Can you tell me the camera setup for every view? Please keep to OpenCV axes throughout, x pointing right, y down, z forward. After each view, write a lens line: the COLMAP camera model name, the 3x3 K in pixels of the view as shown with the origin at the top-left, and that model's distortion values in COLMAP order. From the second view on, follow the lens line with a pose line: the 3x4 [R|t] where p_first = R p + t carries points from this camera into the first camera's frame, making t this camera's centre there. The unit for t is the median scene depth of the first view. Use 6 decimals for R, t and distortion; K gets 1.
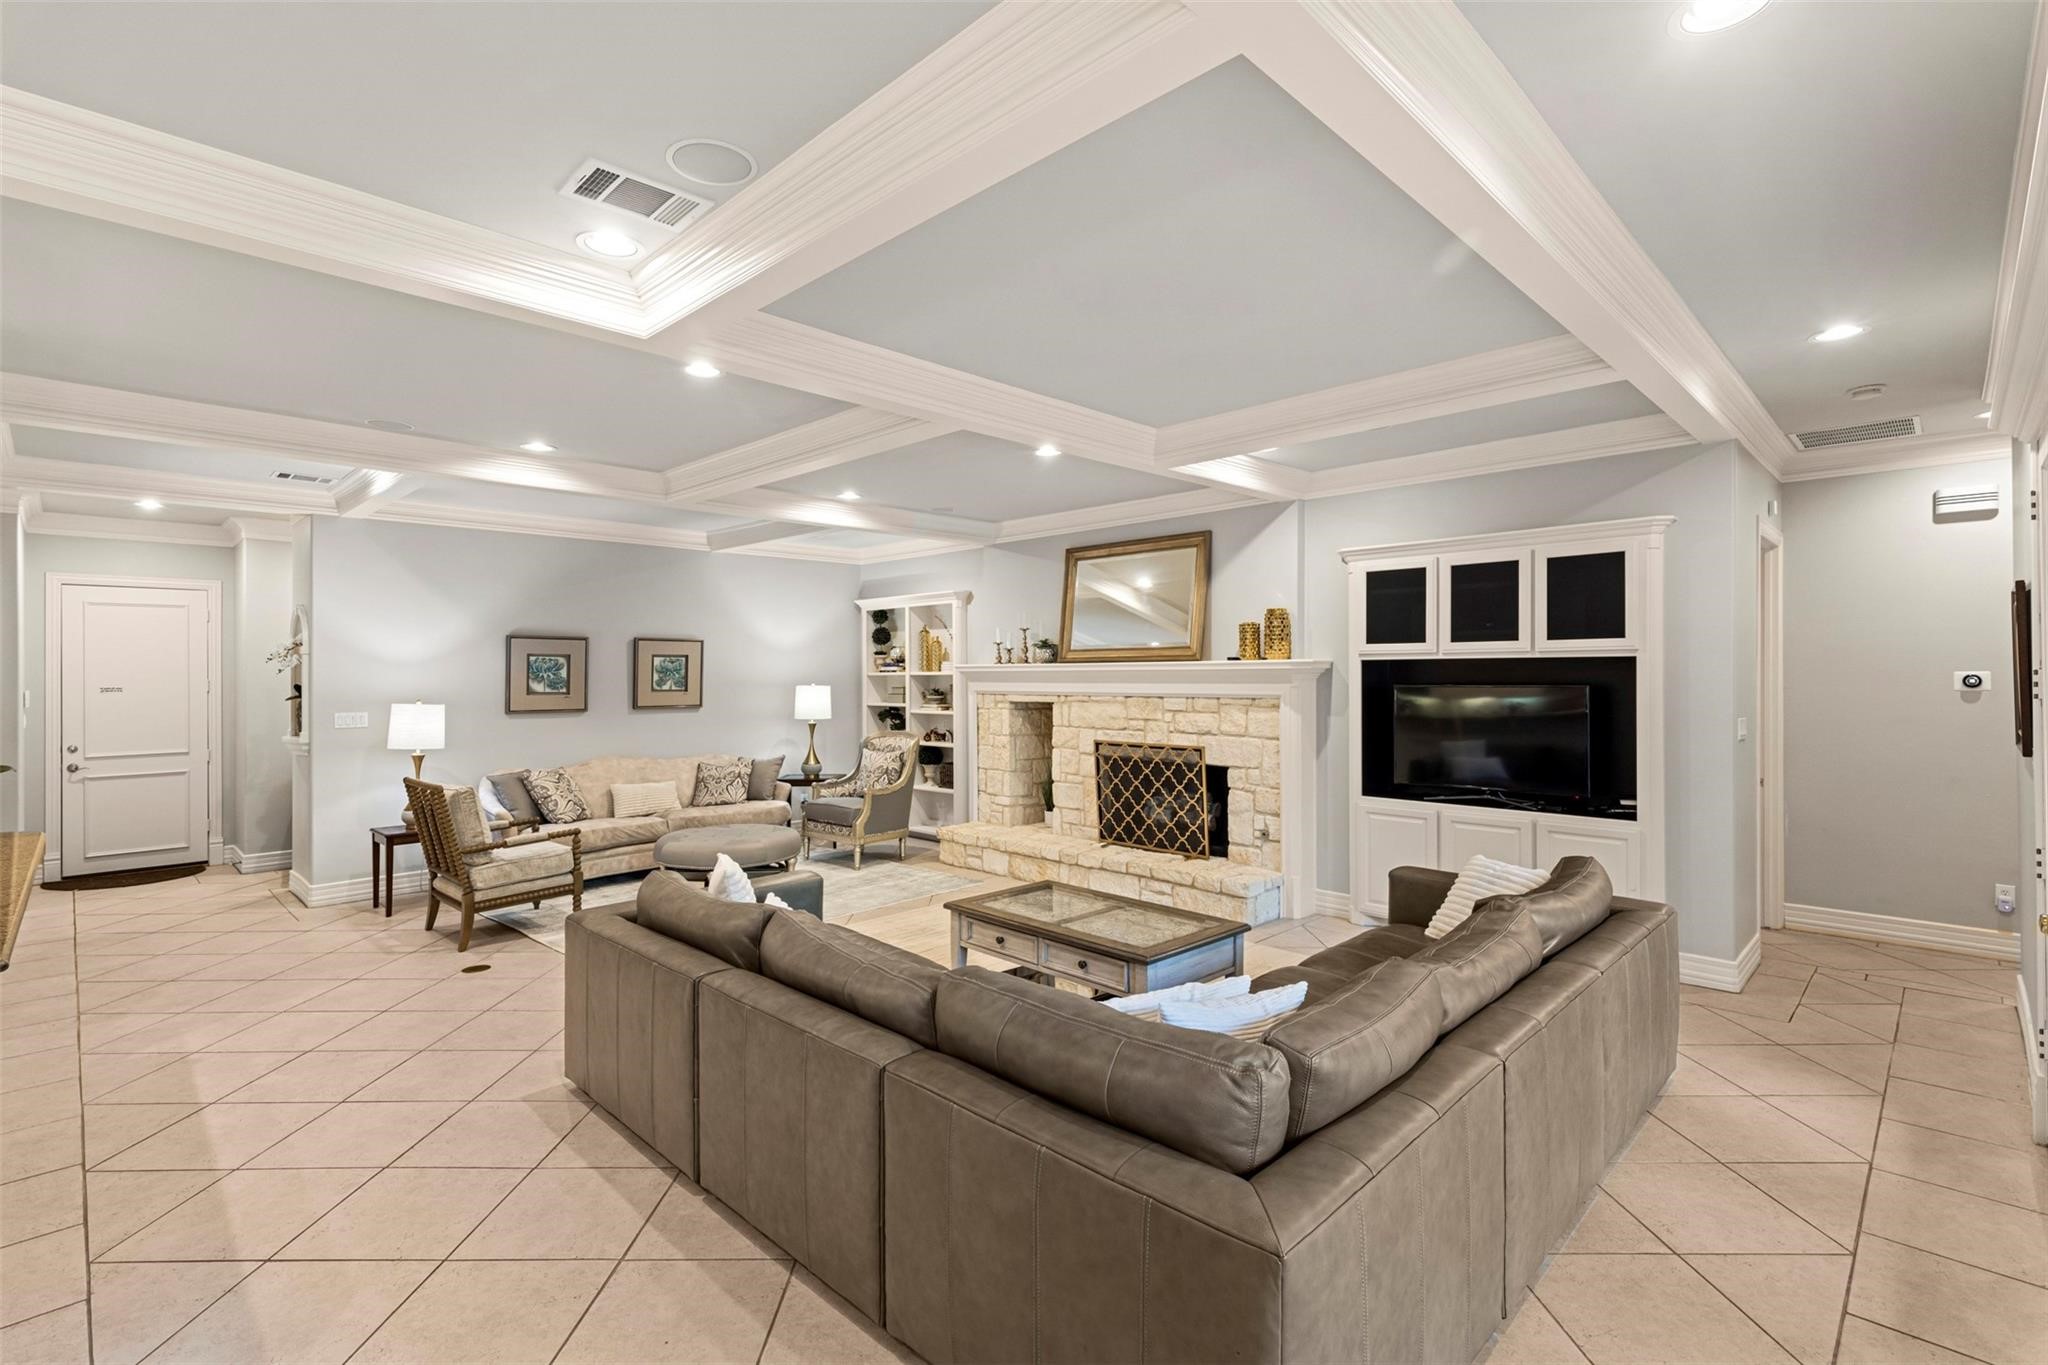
lens RADIAL K [[954.1, 0, 1024.0], [0, 954.1, 682.5], [0, 0, 1]] dist [0.001324, 0.000270]
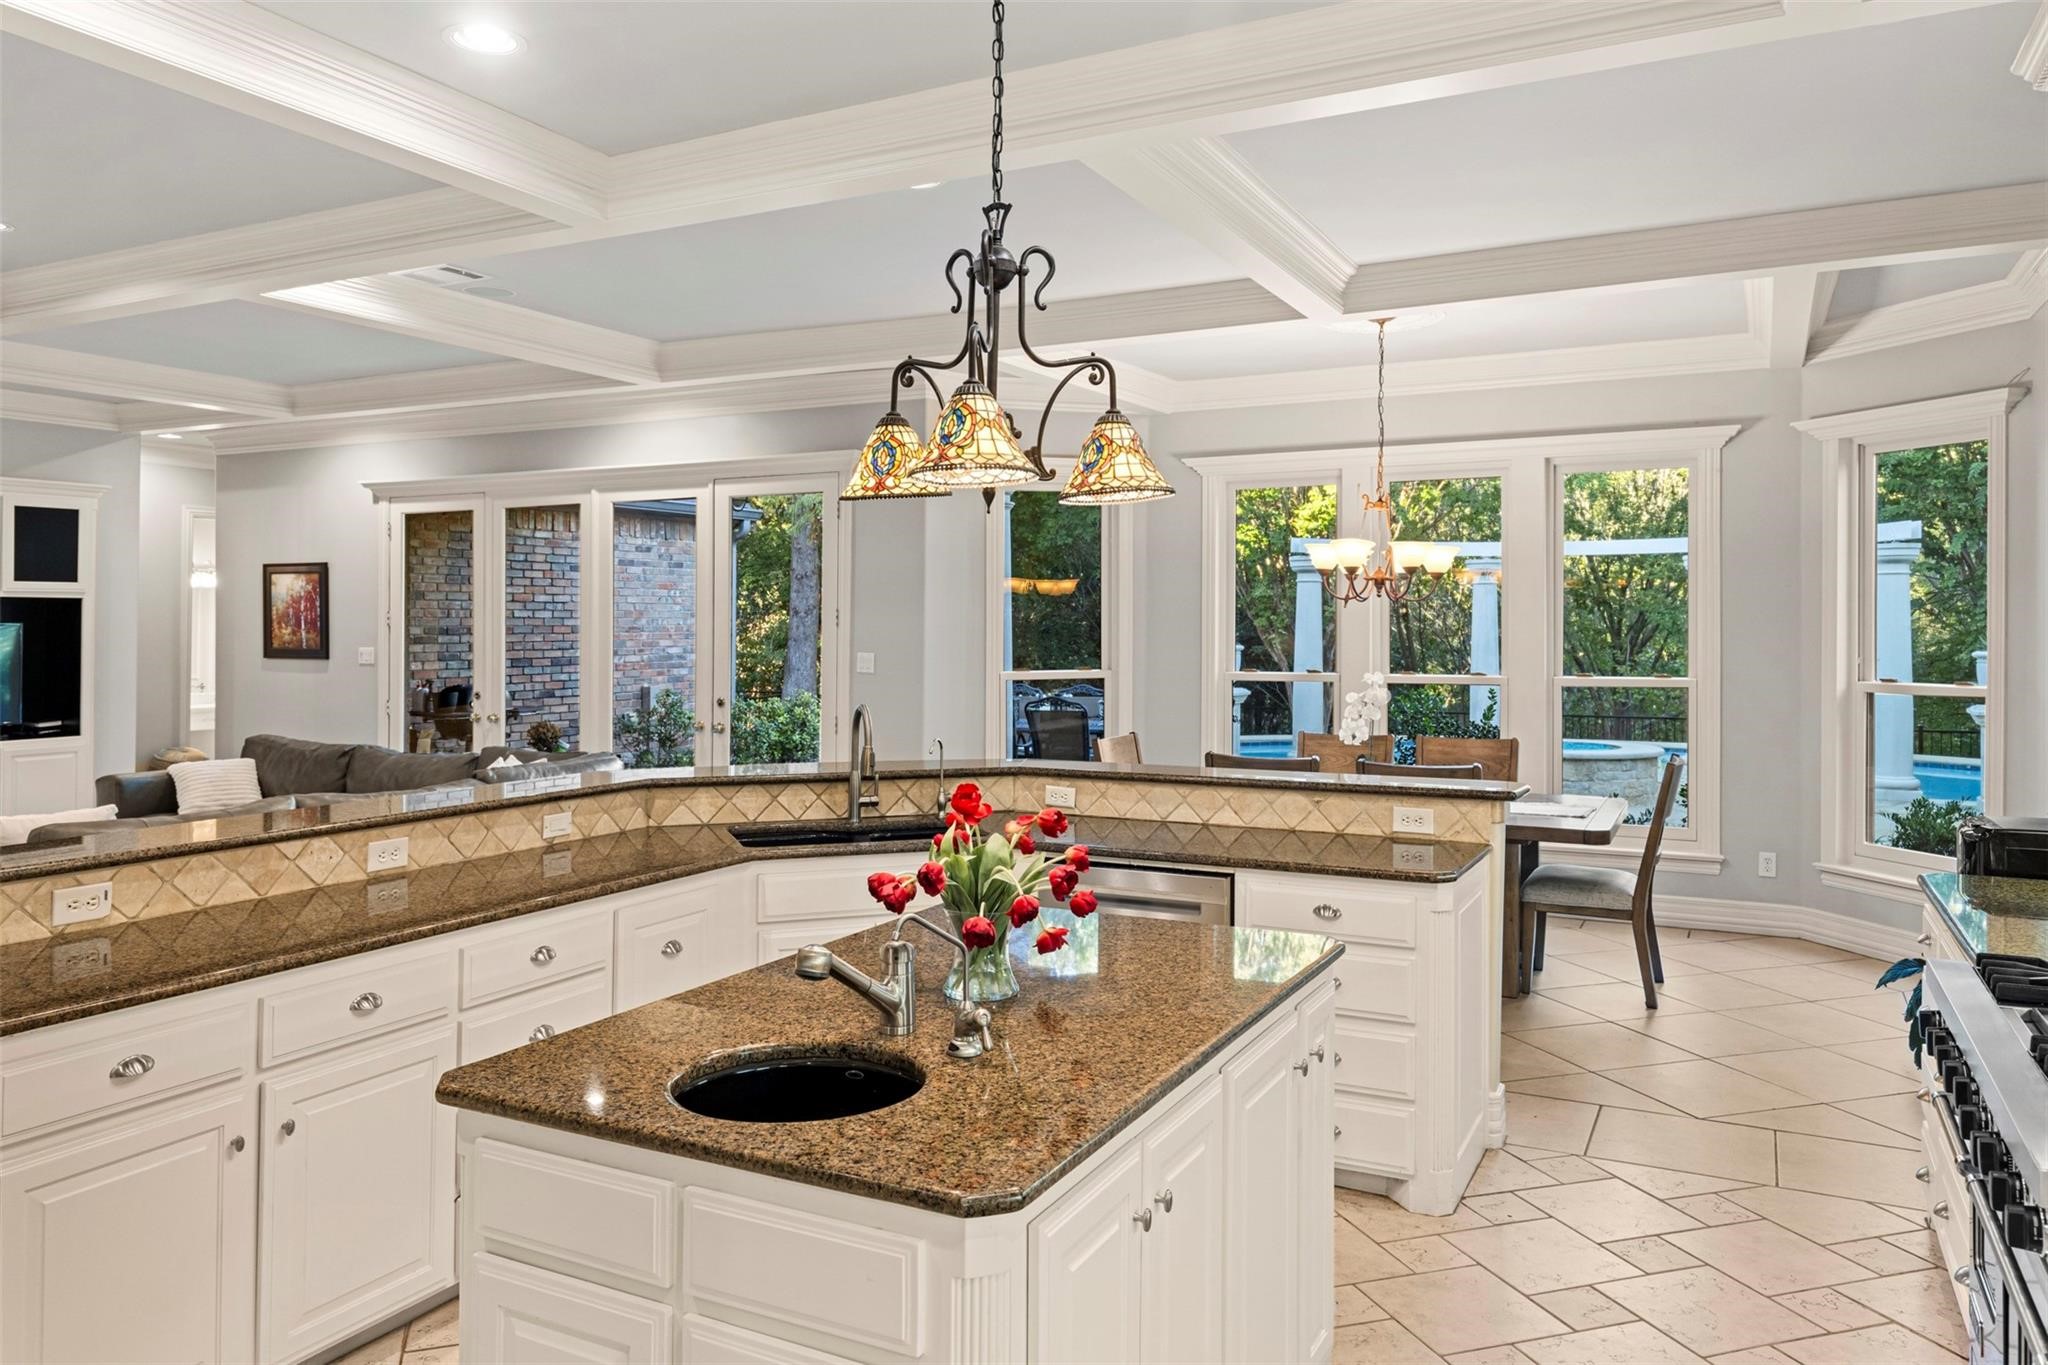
lens RADIAL K [[1432.0, 0, 1016.8], [0, 1432.0, 622.8], [0, 0, 1]] dist [-0.004951, -0.002879]
pose [[-0.299391, 0.004263, 0.954121, -0.872021], [0.009797, 0.999951, -0.001394, 0.010820], [-0.954080, 0.008930, -0.299419, 0.254170]]
